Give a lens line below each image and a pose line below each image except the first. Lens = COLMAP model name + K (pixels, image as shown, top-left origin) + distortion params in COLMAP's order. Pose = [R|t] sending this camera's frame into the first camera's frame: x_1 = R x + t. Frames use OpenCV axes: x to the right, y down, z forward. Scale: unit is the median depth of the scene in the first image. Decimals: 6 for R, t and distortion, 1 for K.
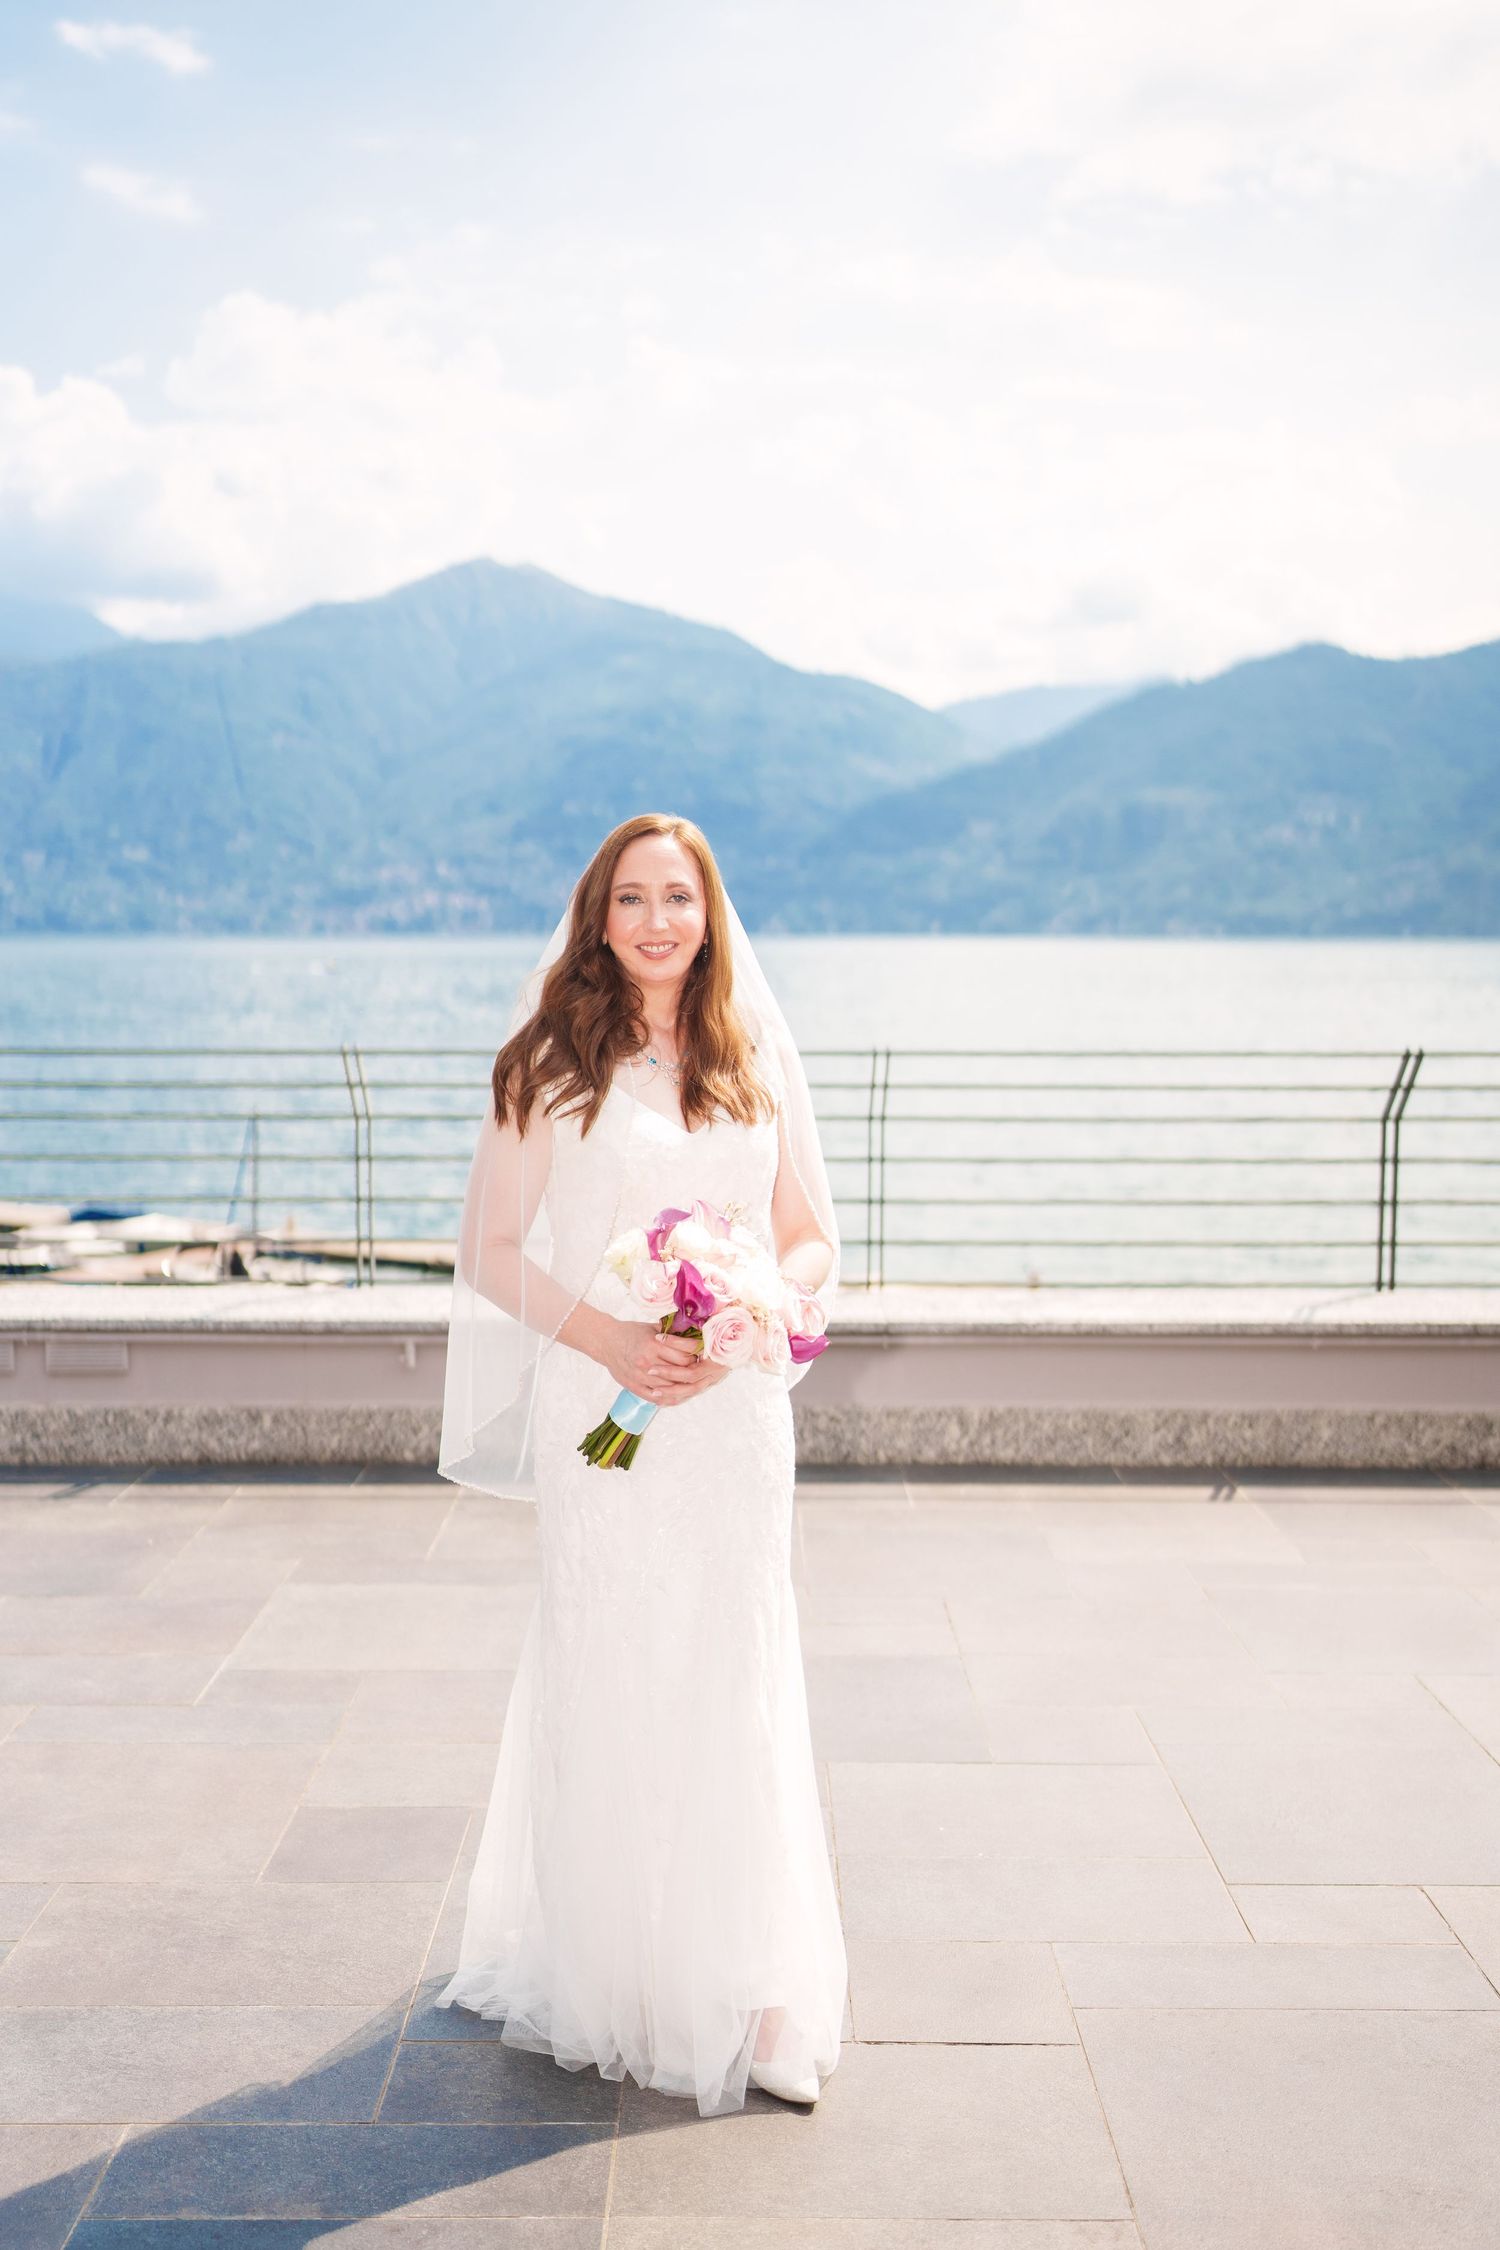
lens RADIAL K [[2131.3, 0, 731.7], [0, 2131.3, 1127.1], [0, 0, 1]] dist [-0.003467, 0.007881]
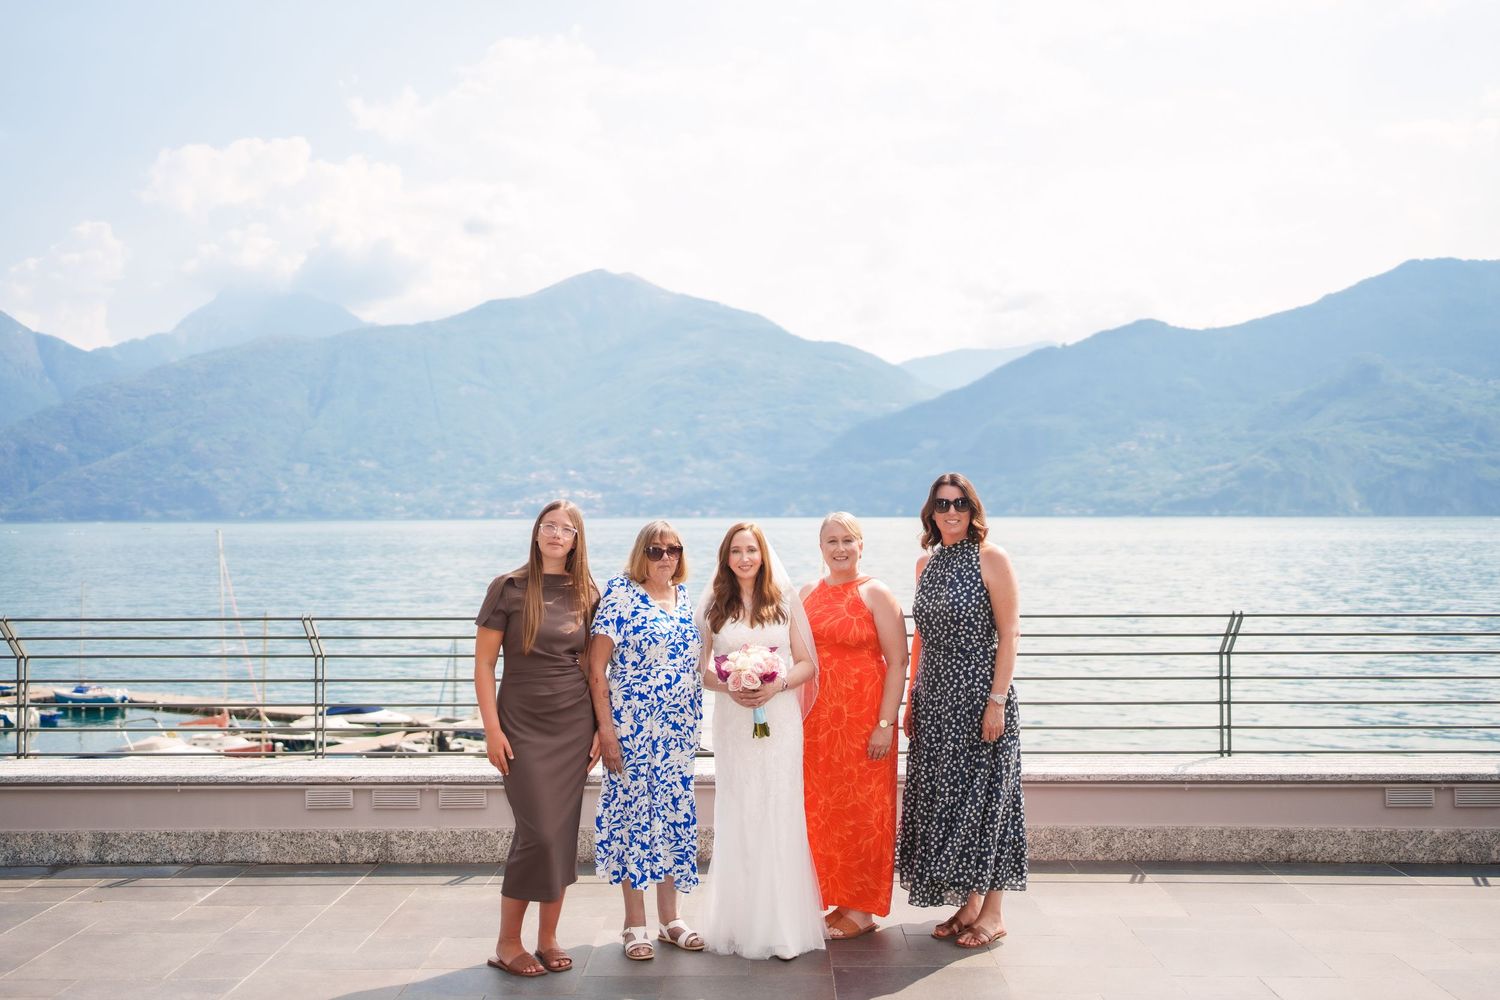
lens RADIAL K [[1441.8, 0, 743.8], [0, 1441.8, 498.9], [0, 0, 1]] dist [0.000319, 0.013774]
pose [[0.999923, -0.007424, -0.009900, -0.064682], [0.006402, 0.995009, -0.099583, -0.014526], [0.010590, 0.099512, 0.994980, -0.167159]]
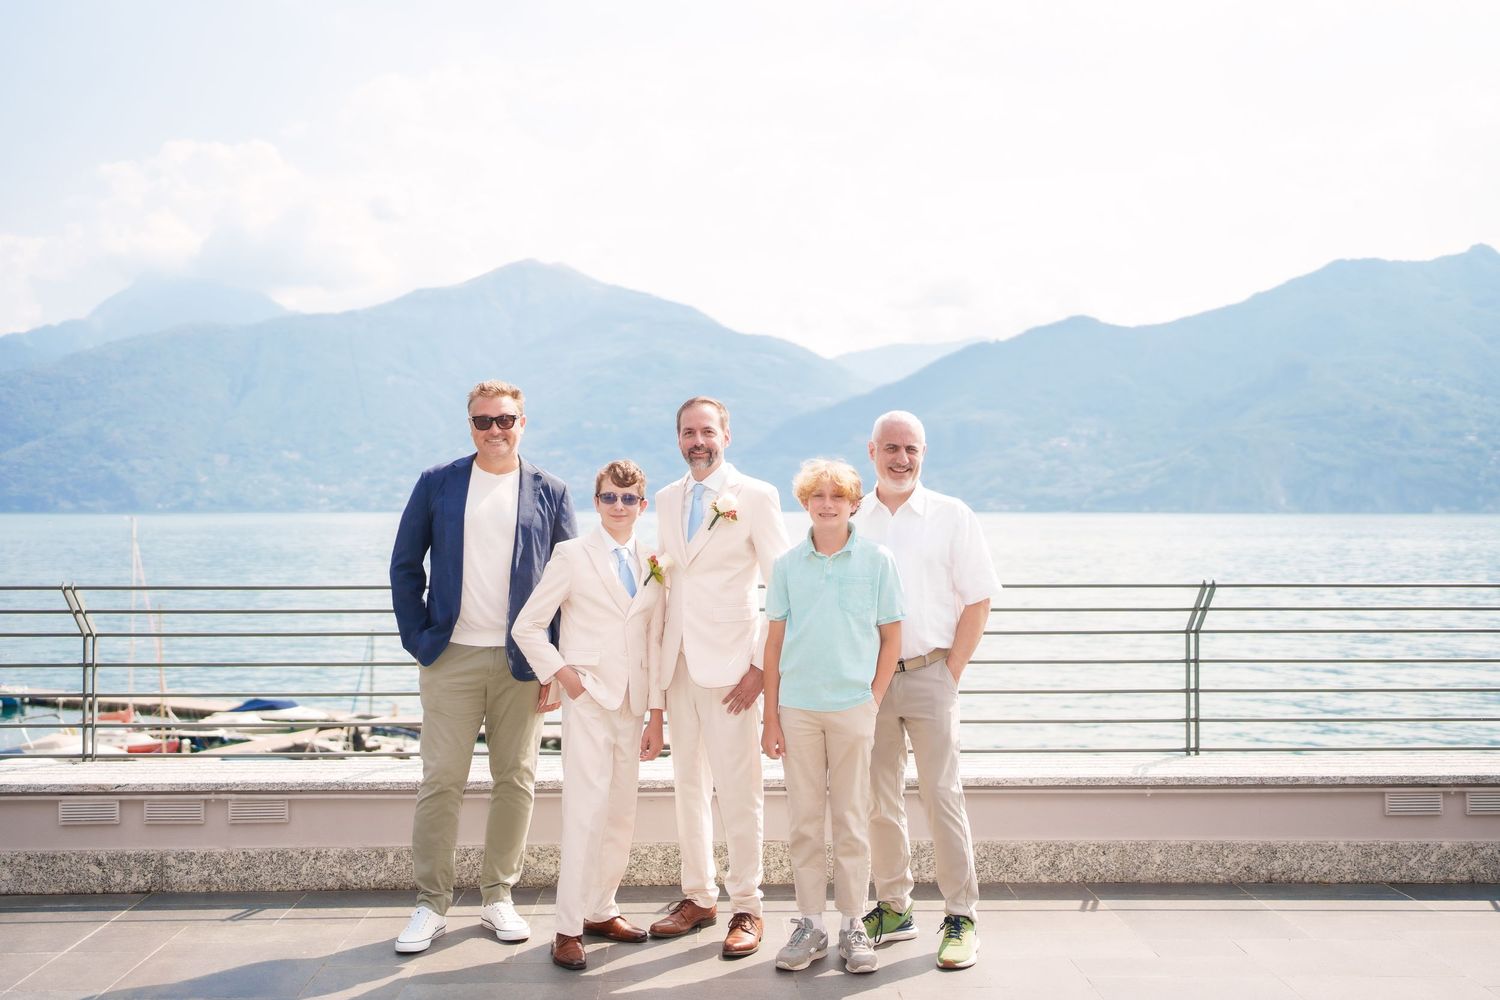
lens RADIAL K [[1436.1, 0, 742.1], [0, 1436.1, 499.7], [0, 0, 1]] dist [0.001926, 0.006255]
pose [[0.999430, -0.002867, 0.033643, -0.023004], [0.006117, 0.995277, -0.096878, -0.000087], [-0.033207, 0.097029, 0.994727, 0.053496]]
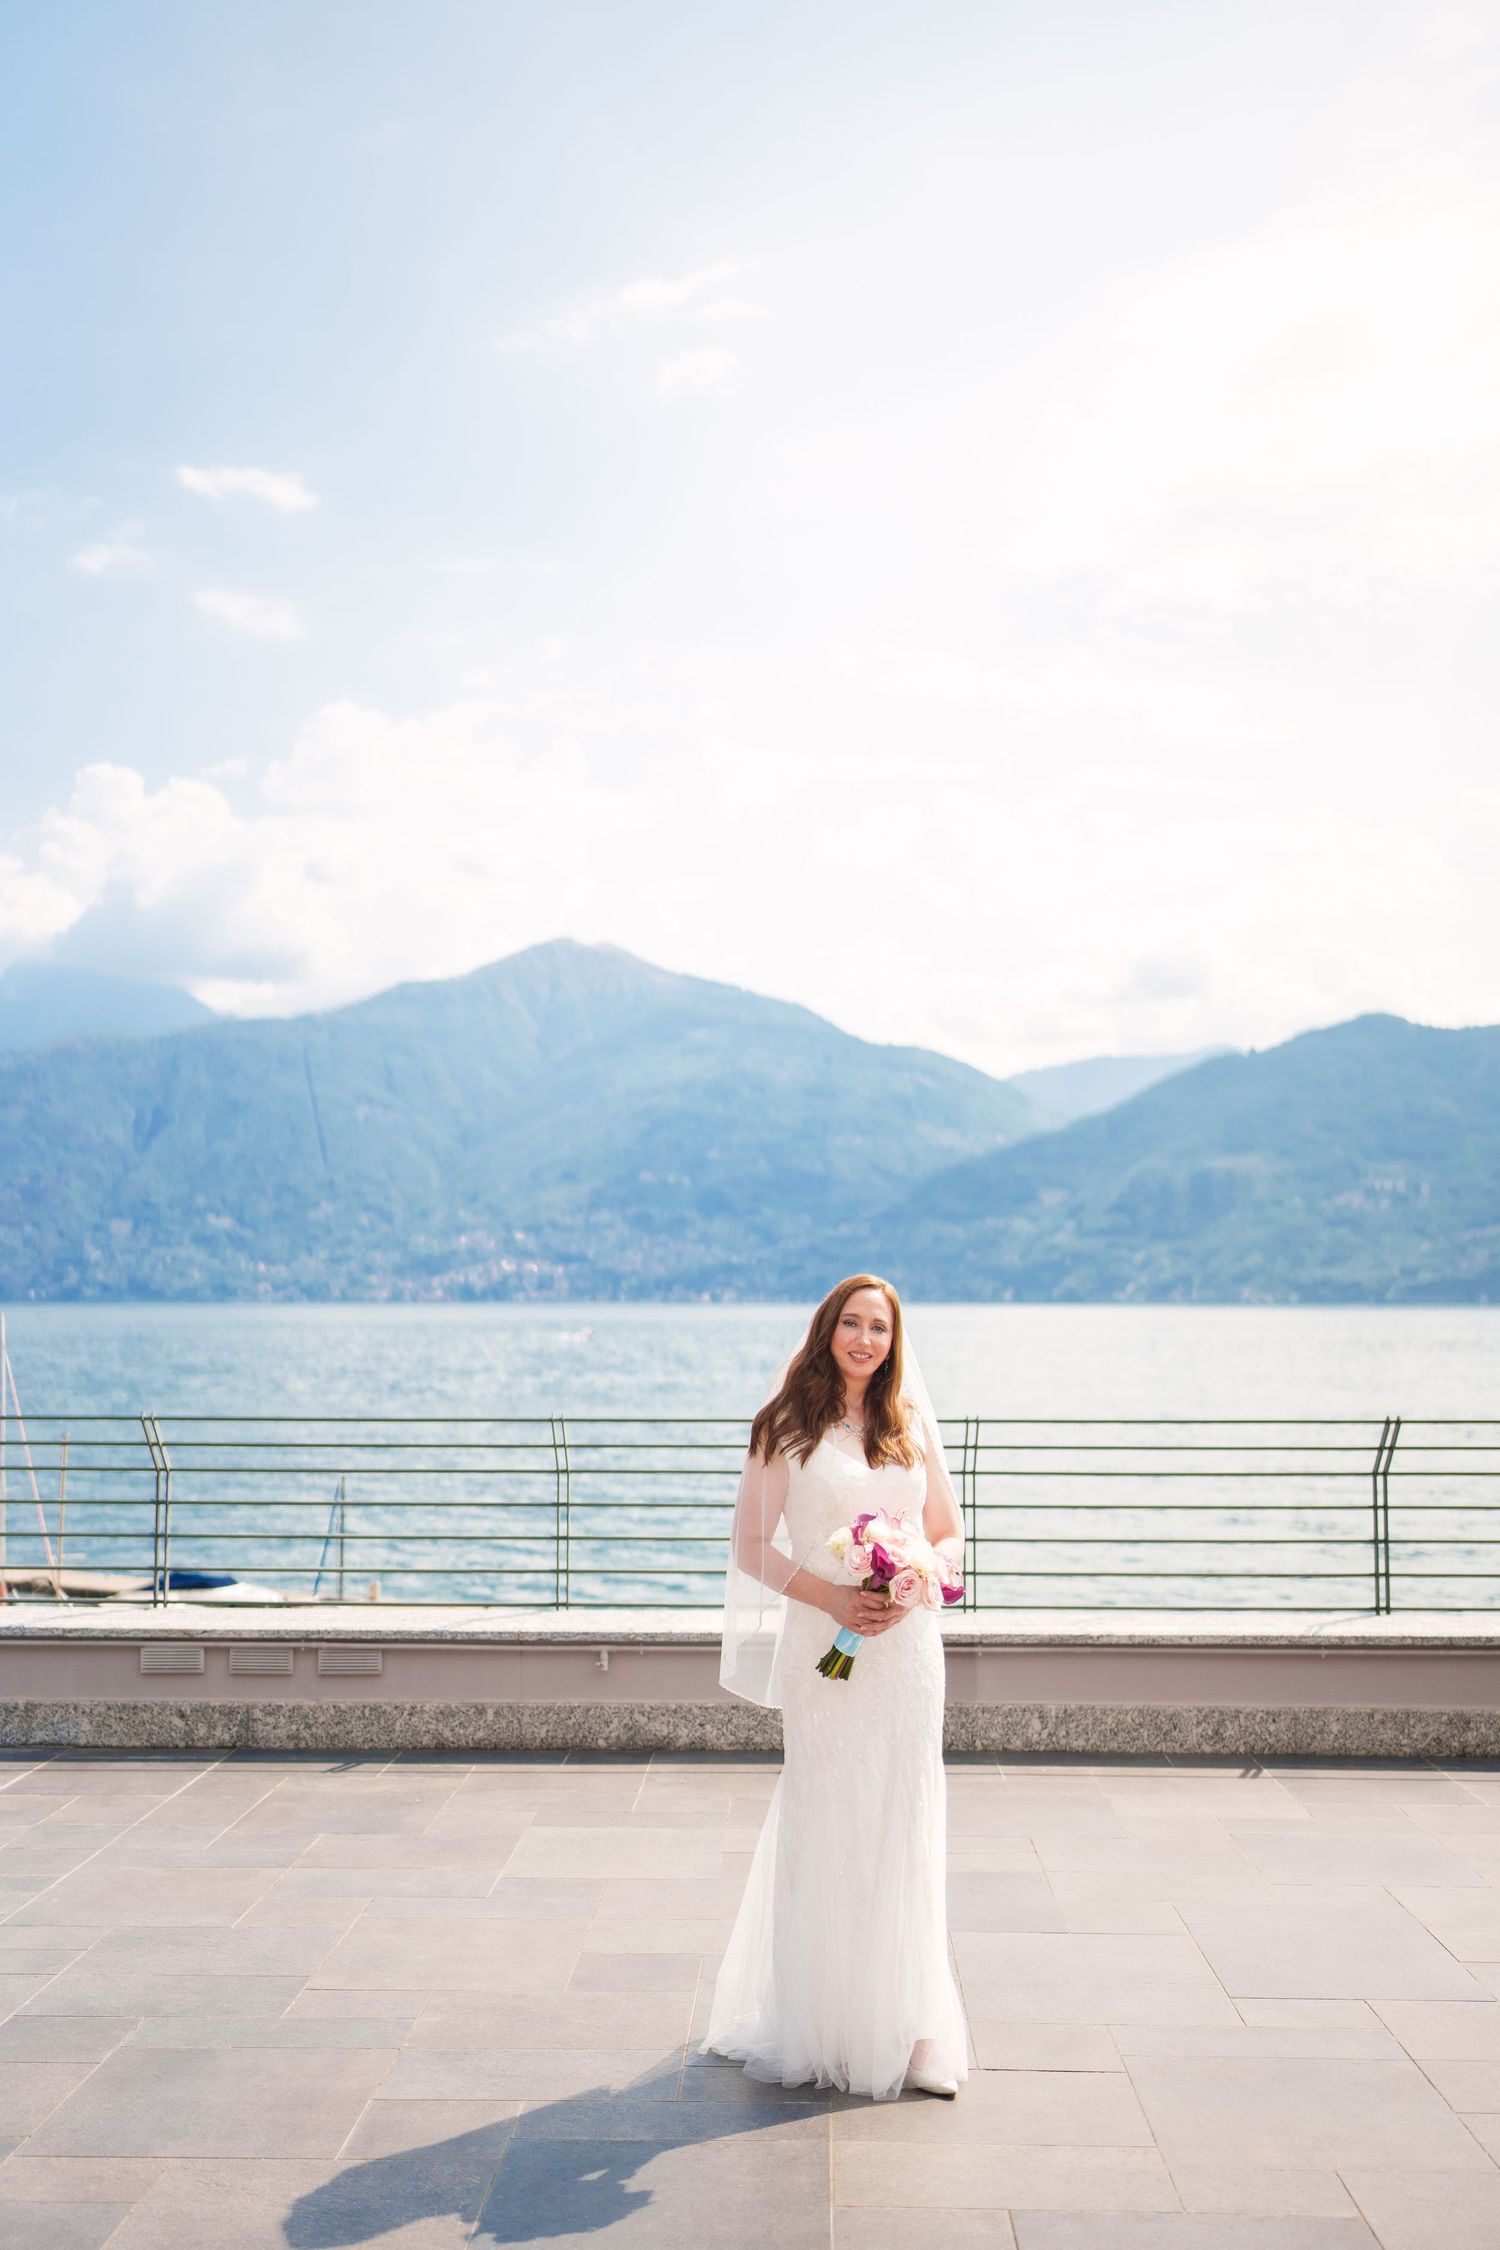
lens RADIAL K [[2162.7, 0, 736.0], [0, 2162.7, 1130.5], [0, 0, 1]] dist [0.000319, 0.013774]
pose [[0.999556, -0.004133, -0.029500, -0.033012], [-0.000842, 0.986011, -0.166677, 0.010232], [0.029777, 0.166628, 0.985570, -0.316745]]
